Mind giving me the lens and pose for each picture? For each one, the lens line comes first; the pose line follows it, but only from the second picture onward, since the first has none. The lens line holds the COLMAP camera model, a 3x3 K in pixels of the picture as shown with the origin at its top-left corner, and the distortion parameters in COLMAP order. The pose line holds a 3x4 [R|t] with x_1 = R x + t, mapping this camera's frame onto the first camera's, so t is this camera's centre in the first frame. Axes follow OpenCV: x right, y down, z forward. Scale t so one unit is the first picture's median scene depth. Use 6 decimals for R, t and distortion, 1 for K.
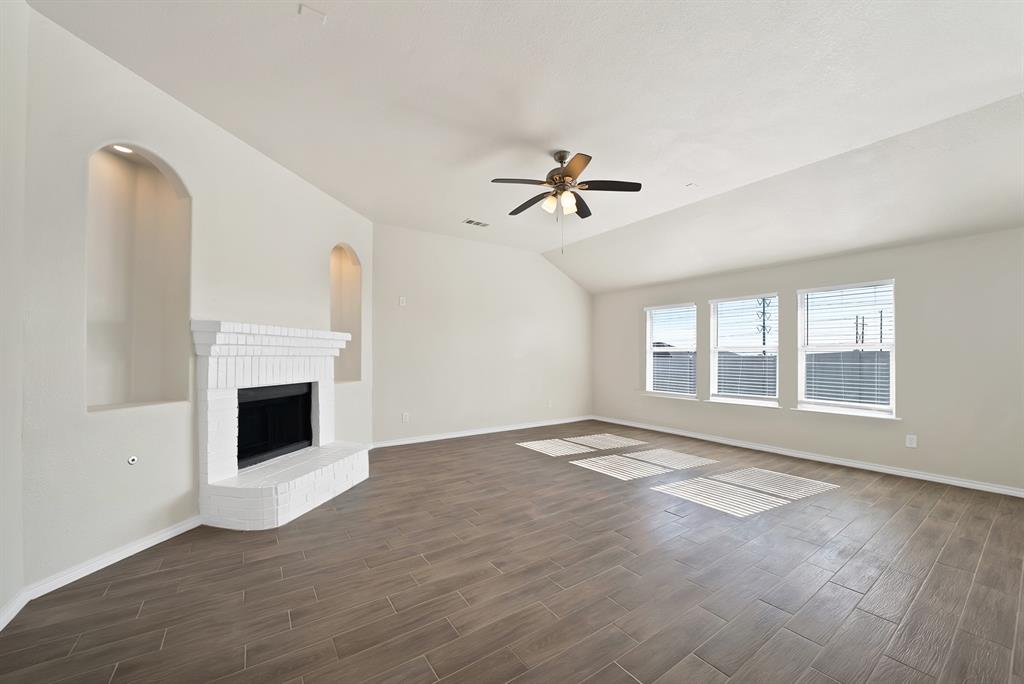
lens RADIAL K [[374.0, 0, 509.2], [0, 374.0, 347.2], [0, 0, 1]] dist [-0.020858, 0.000157]
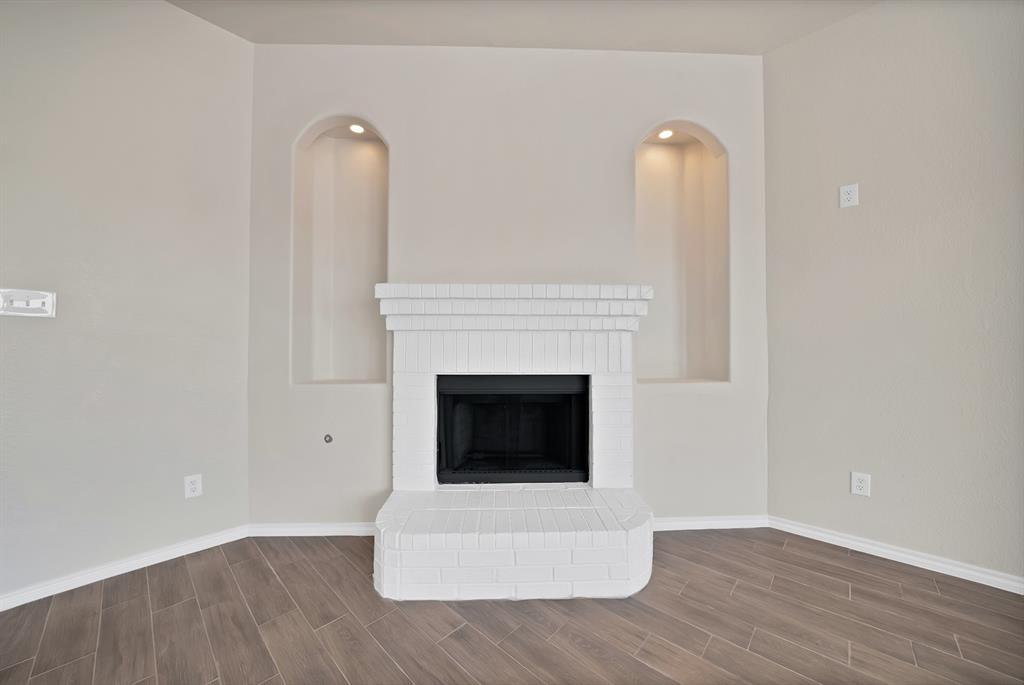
lens RADIAL K [[374.0, 0, 492.9], [0, 374.0, 346.2], [0, 0, 1]] dist [-0.020858, 0.000157]
pose [[0.224359, -0.005149, -0.974493, 0.025237], [0.022288, 0.999752, -0.000151, 0.051530], [0.974252, -0.021685, 0.224418, 0.845519]]
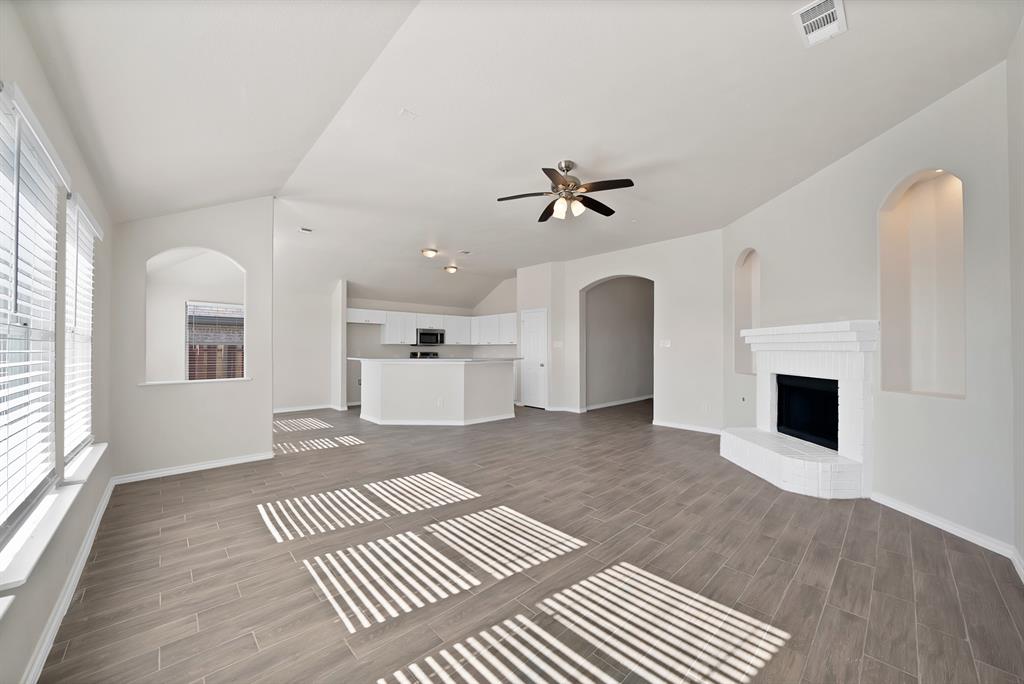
lens RADIAL K [[374.0, 0, 513.5], [0, 374.0, 346.0], [0, 0, 1]] dist [-0.020858, 0.000157]
pose [[-0.984288, -0.002000, -0.176561, 0.474091], [0.002617, 0.999661, -0.025911, 0.033771], [0.176553, -0.025966, -0.983949, 2.012406]]
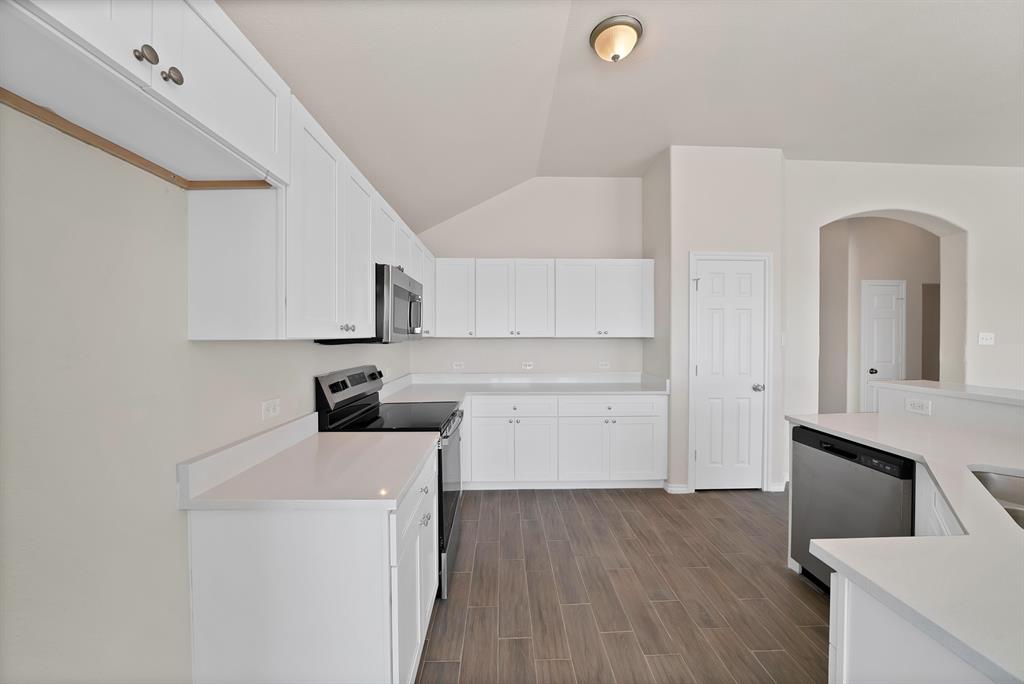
lens RADIAL K [[374.0, 0, 515.4], [0, 374.0, 334.8], [0, 0, 1]] dist [-0.020858, 0.000157]
pose [[-0.538461, -0.005444, -0.842633, 1.041966], [0.015951, 0.999734, -0.016652, -0.039087], [0.842499, -0.022408, -0.538231, -0.237090]]
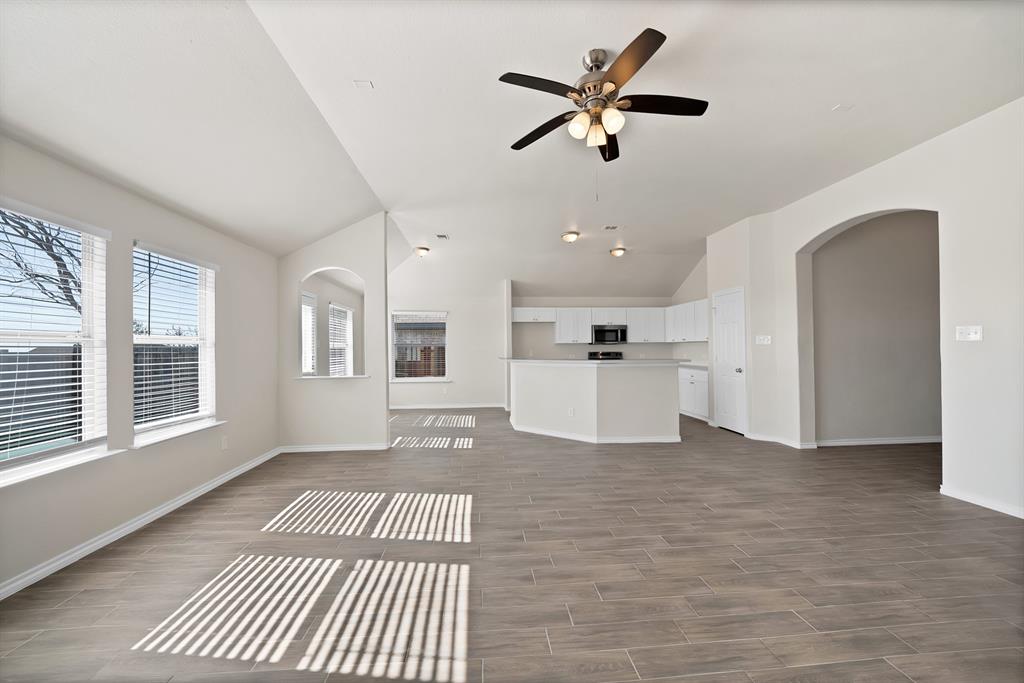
lens RADIAL K [[395.6, 0, 511.8], [0, 395.6, 345.9], [0, 0, 1]] dist [-0.015561, 0.000287]
pose [[-0.876406, 0.011087, 0.481446, -0.066246], [-0.000434, 0.999716, -0.023812, 0.027995], [-0.481574, -0.021077, -0.876152, 1.691205]]
